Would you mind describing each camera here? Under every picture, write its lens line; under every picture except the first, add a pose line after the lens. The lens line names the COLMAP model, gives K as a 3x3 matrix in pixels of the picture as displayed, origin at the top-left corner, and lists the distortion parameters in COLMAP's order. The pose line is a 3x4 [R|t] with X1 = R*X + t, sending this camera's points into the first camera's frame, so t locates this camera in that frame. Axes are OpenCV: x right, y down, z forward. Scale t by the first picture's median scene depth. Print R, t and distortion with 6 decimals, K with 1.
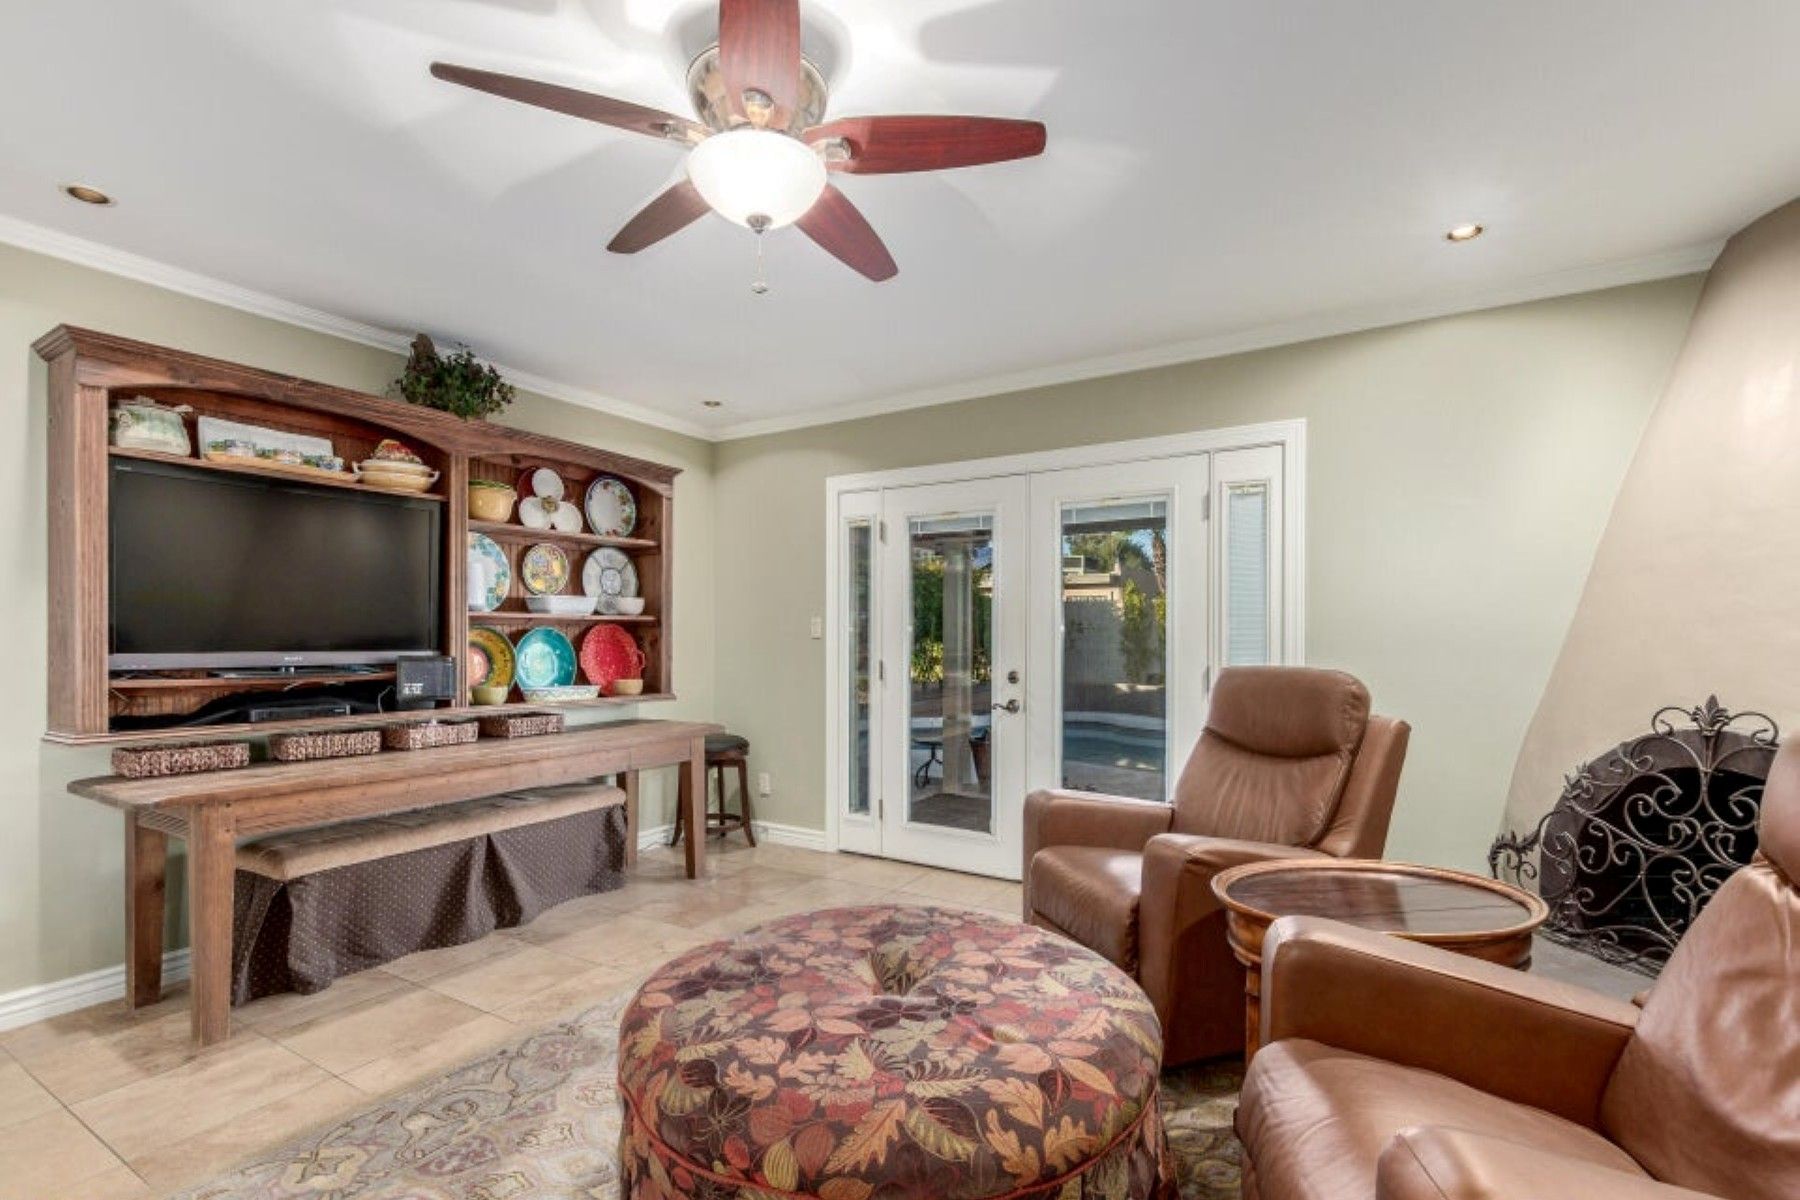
lens RADIAL K [[821.7, 0, 903.6], [0, 821.7, 638.5], [0, 0, 1]] dist [0.002798, 0.000105]
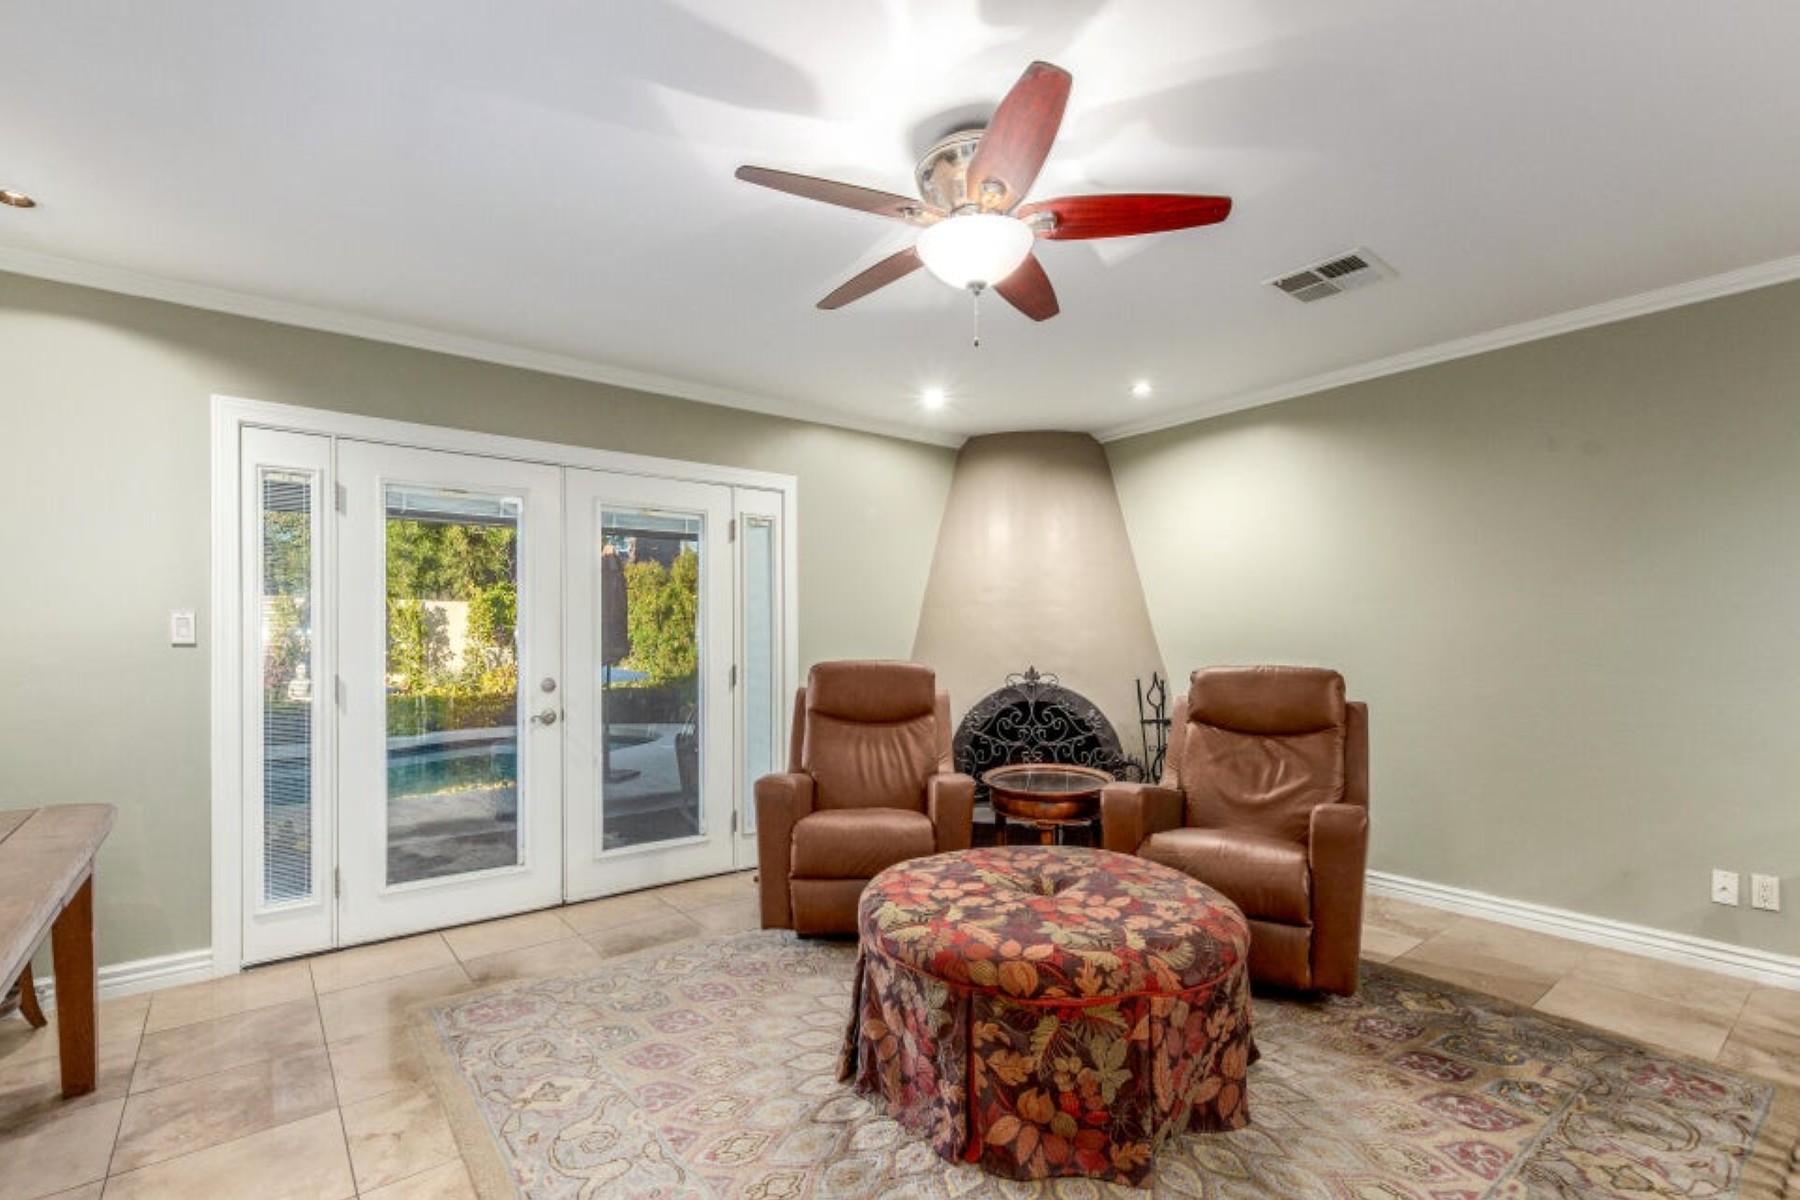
lens RADIAL K [[816.9, 0, 906.4], [0, 816.9, 633.5], [0, 0, 1]] dist [-0.000012, 0.000059]
pose [[0.338664, 0.005205, 0.940893, -0.697680], [0.006266, 0.999950, -0.007787, -0.000453], [-0.940887, 0.008533, 0.338614, 0.375800]]
